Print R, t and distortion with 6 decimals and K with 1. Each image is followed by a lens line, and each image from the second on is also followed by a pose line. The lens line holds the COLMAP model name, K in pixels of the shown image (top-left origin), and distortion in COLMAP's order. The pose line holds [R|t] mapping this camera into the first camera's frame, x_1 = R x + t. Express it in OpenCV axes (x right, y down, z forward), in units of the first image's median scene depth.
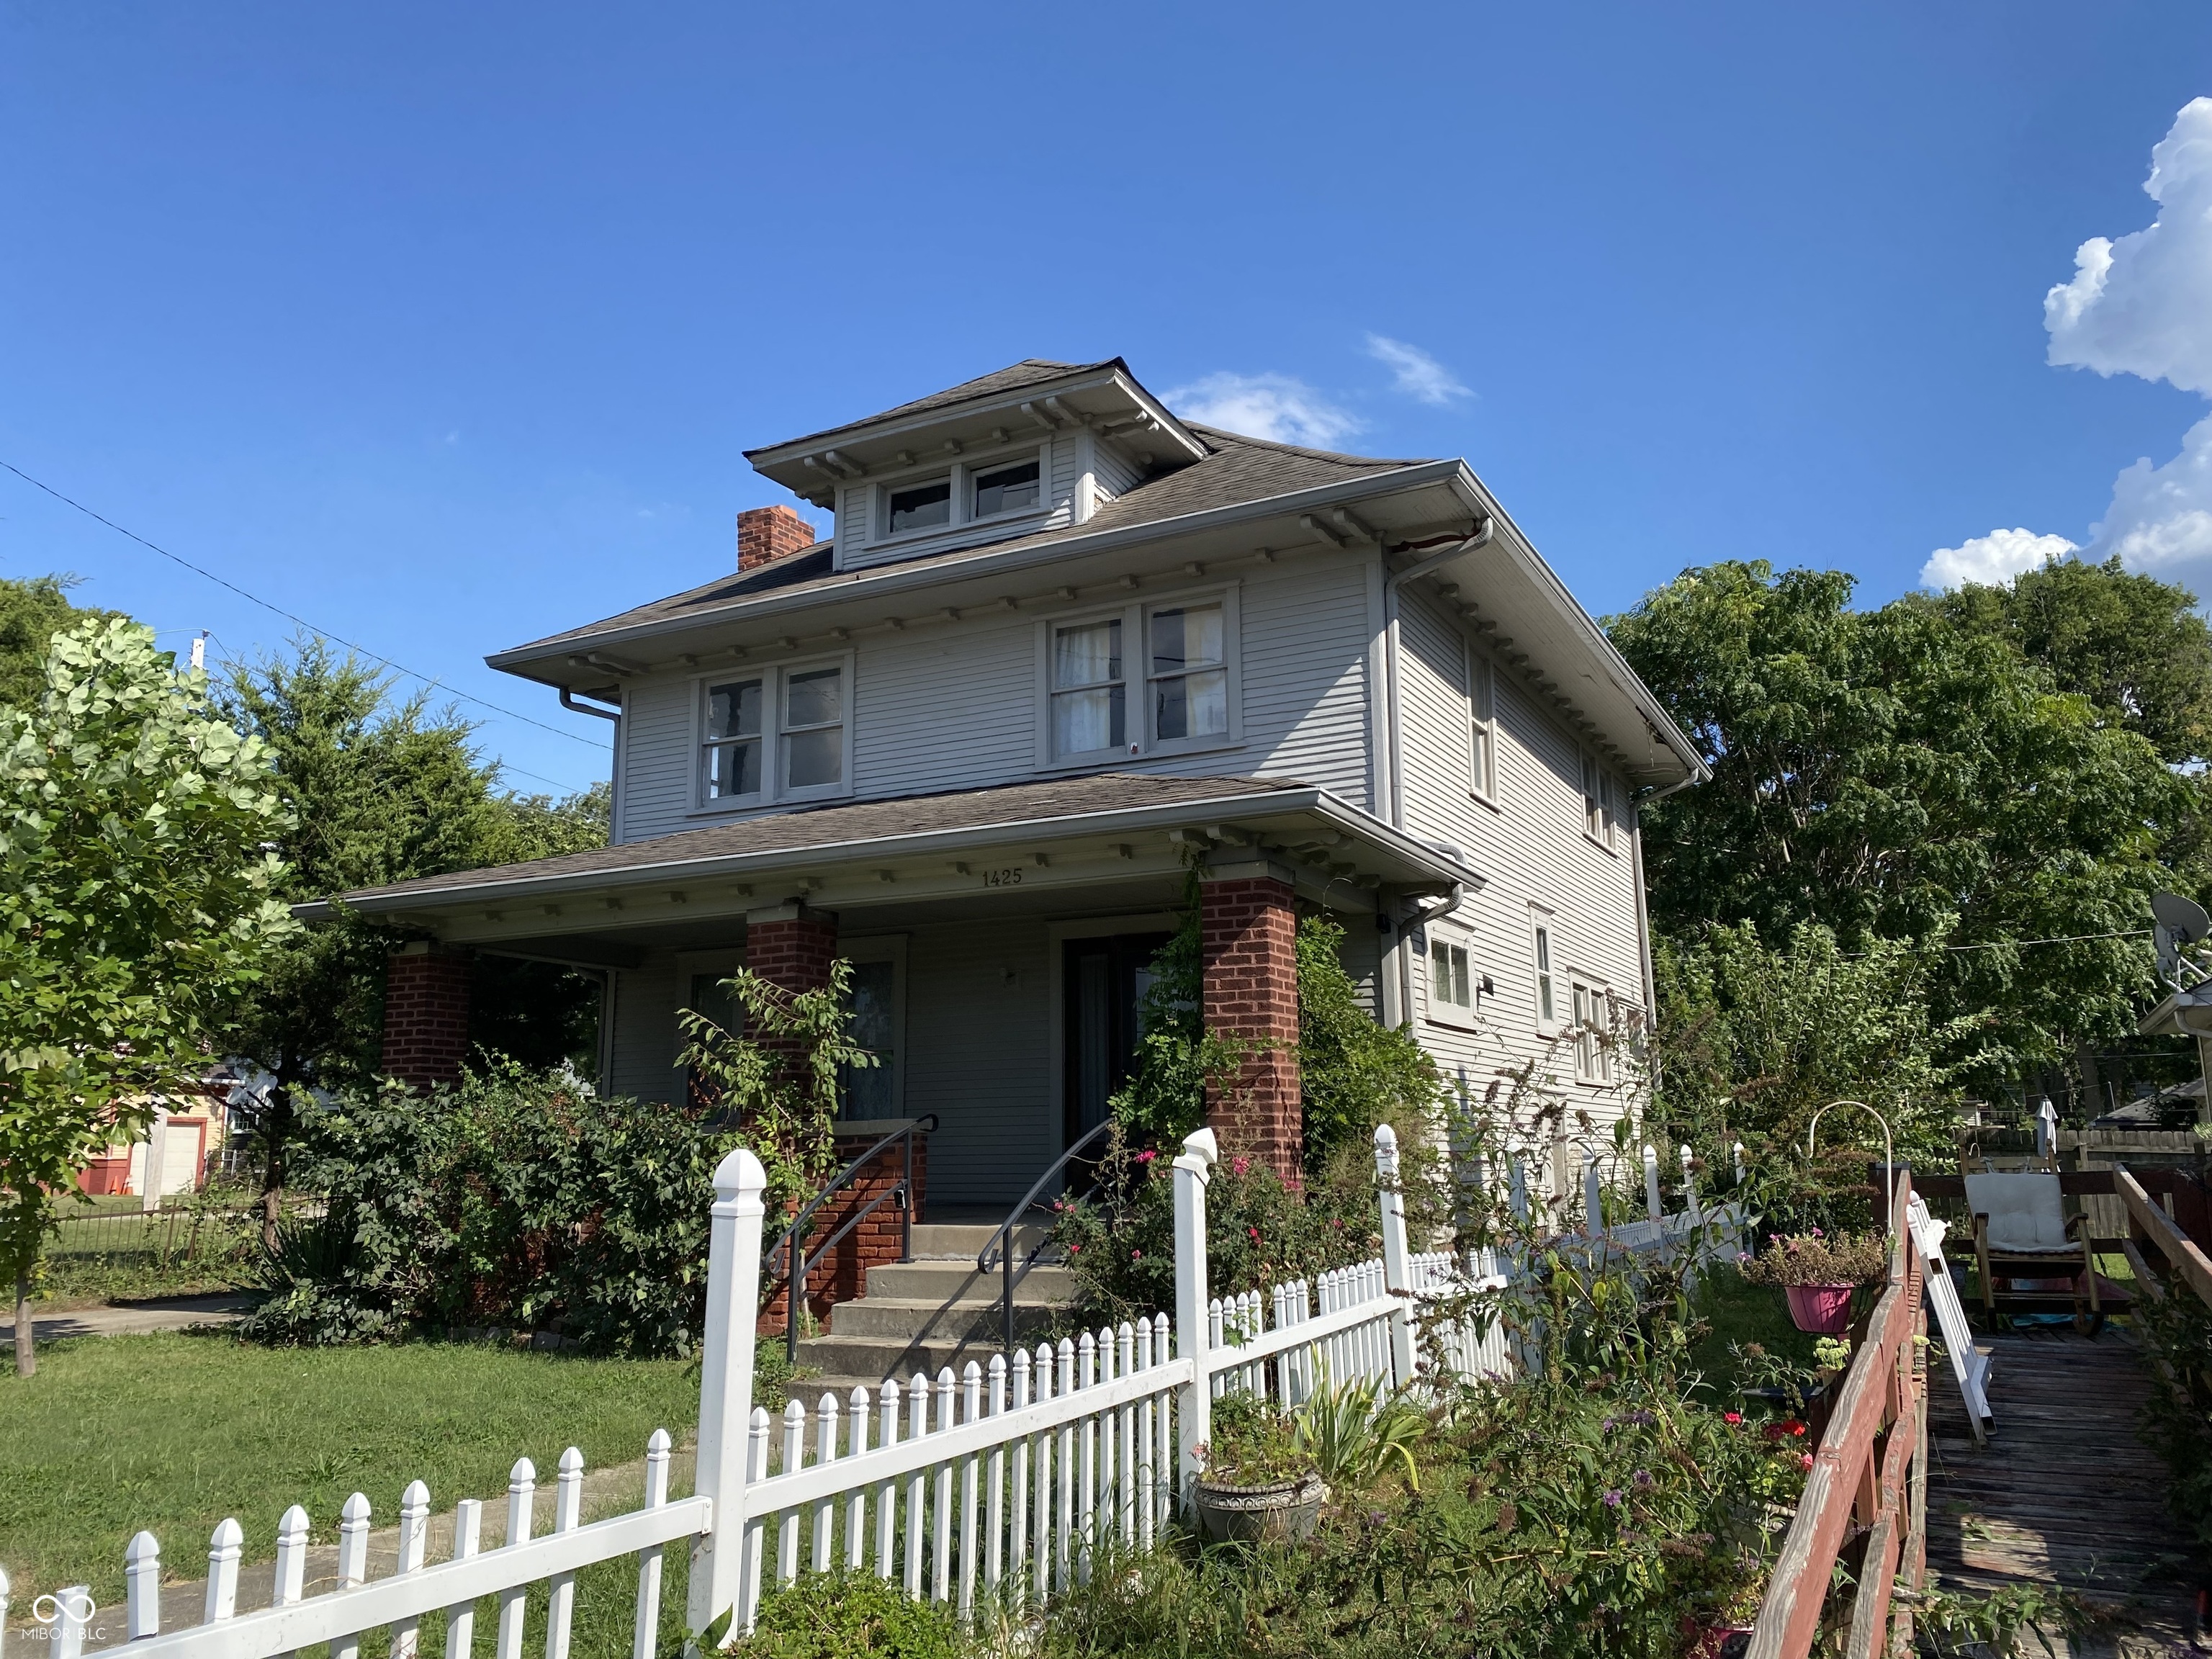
lens RADIAL K [[1666.5, 0, 1119.9], [0, 1666.5, 825.3], [0, 0, 1]] dist [0.058729, -0.040828]
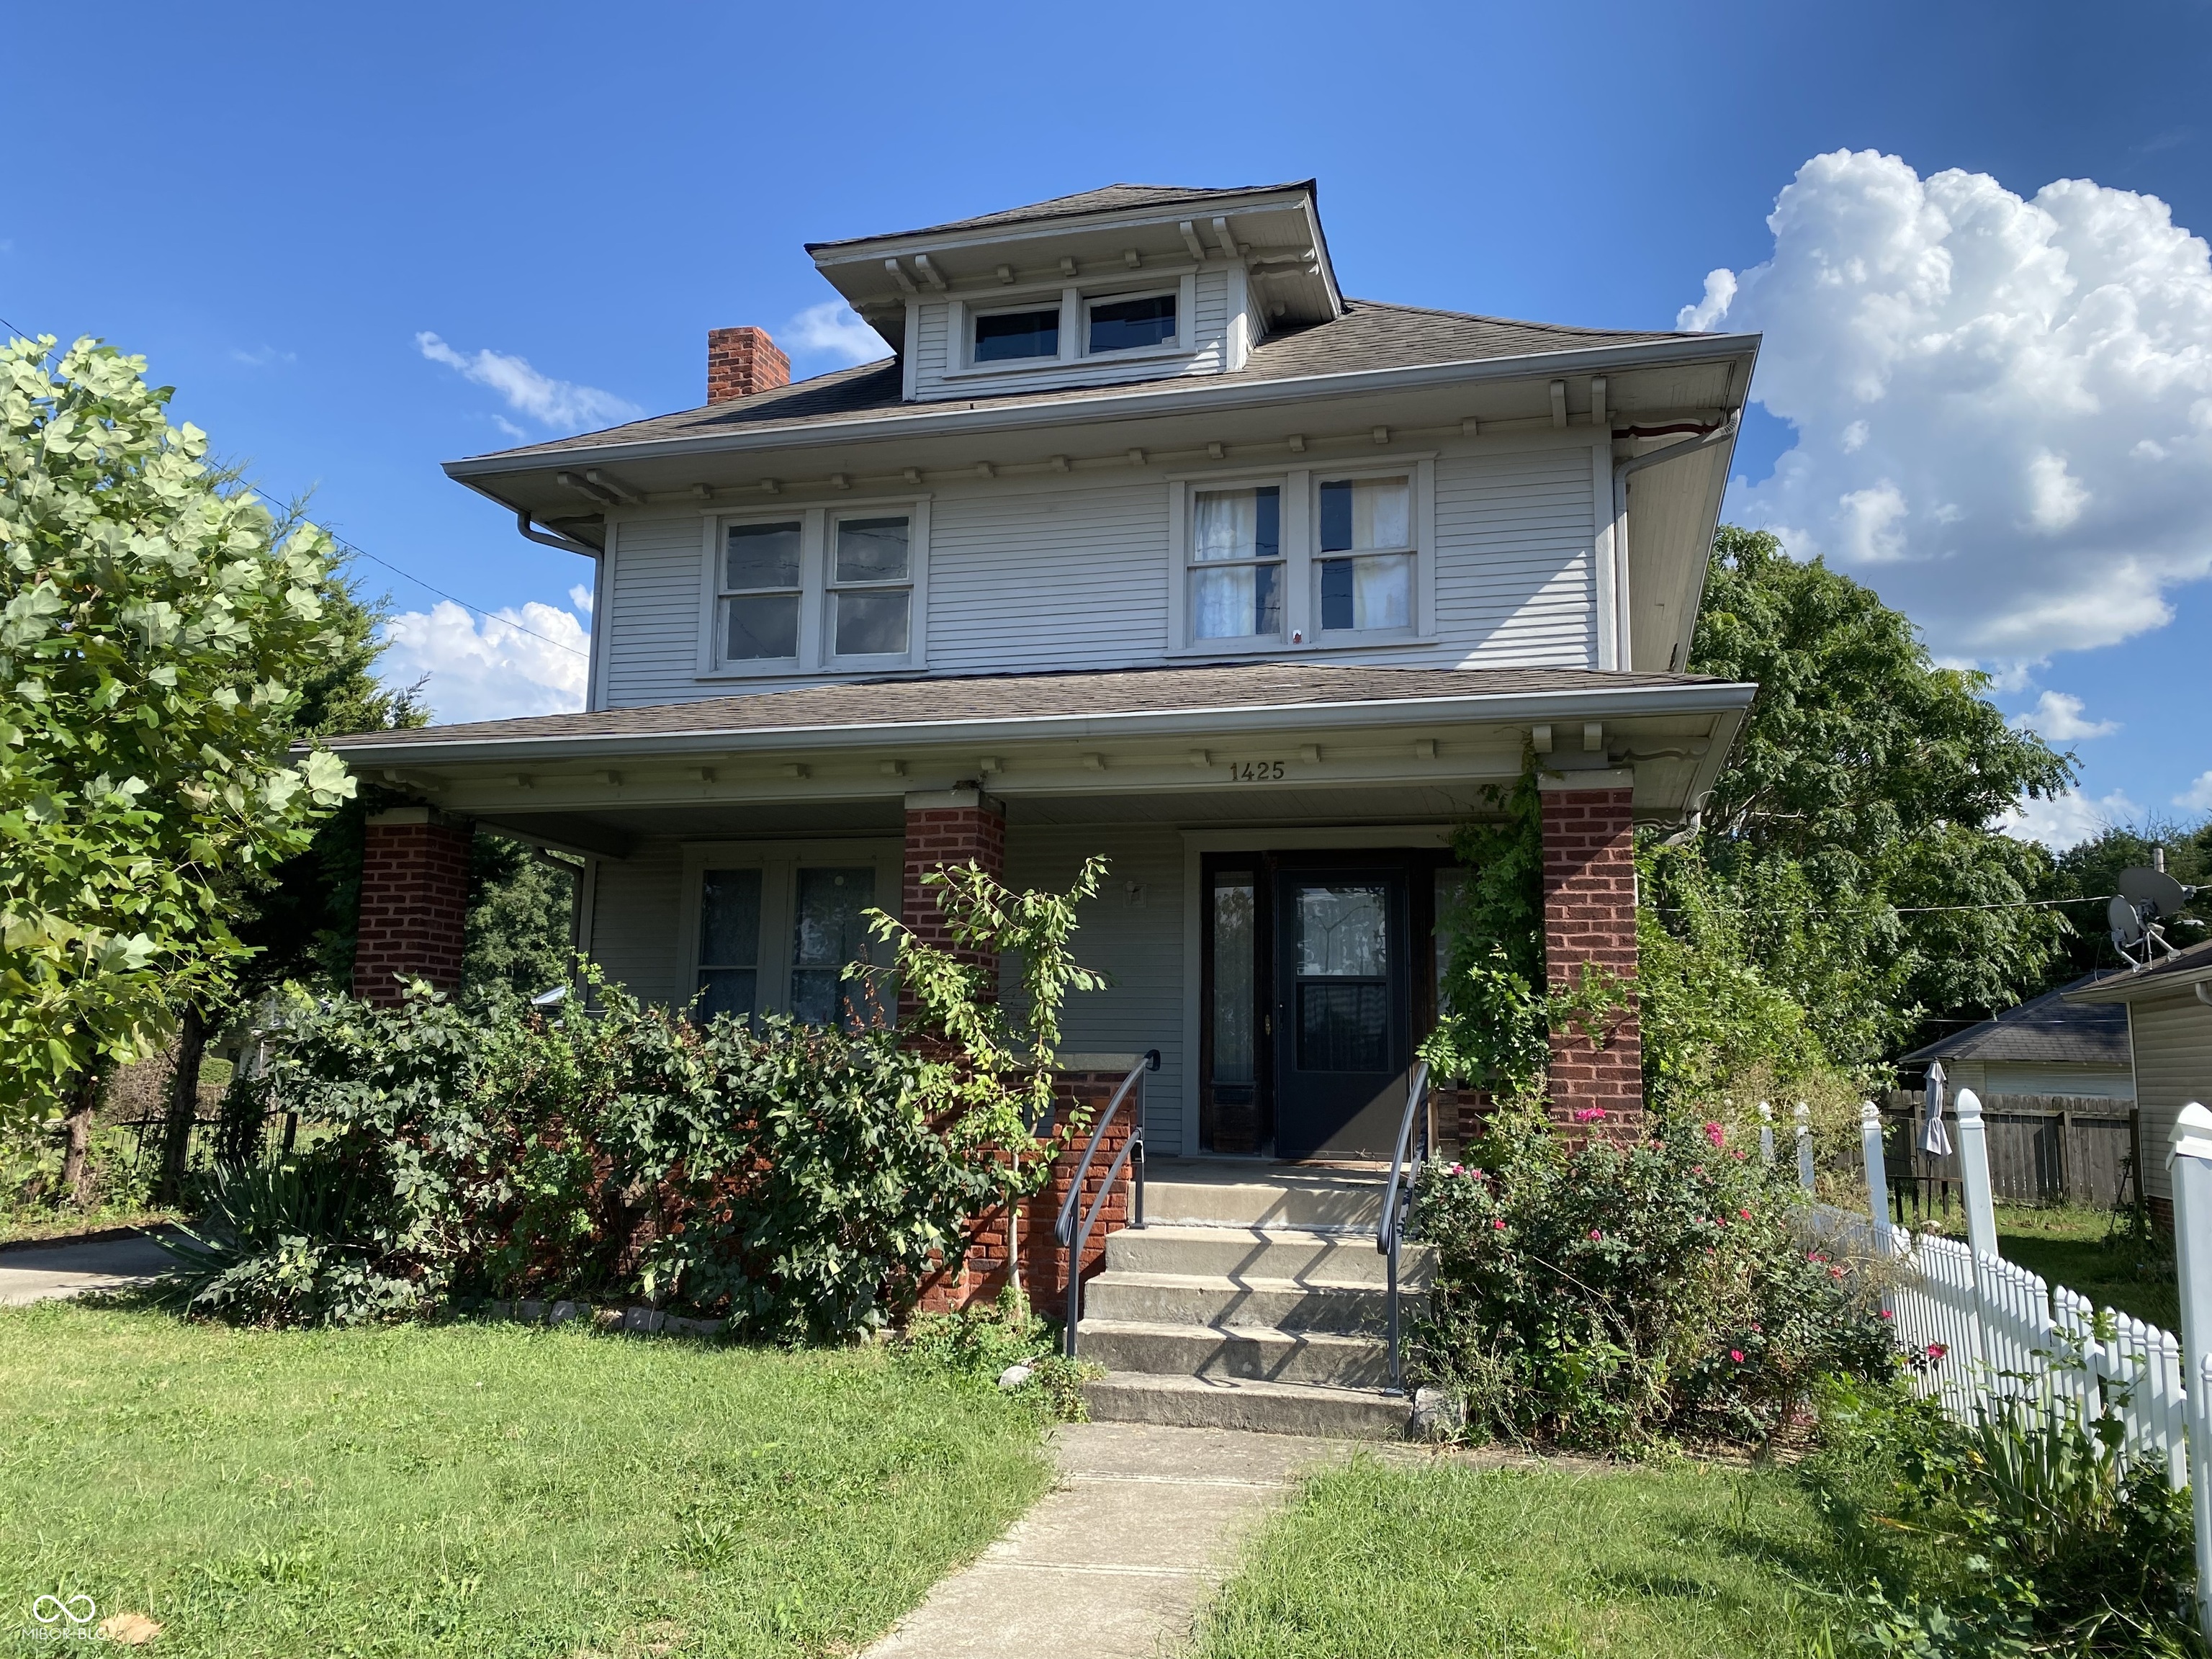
lens RADIAL K [[1666.5, 0, 1099.2], [0, 1666.5, 806.1], [0, 0, 1]] dist [0.058729, -0.040828]
pose [[0.977173, 0.060495, 0.203650, -0.290755], [-0.066427, 0.997540, 0.022412, 0.032430], [-0.201794, -0.035428, 0.978787, 0.183791]]
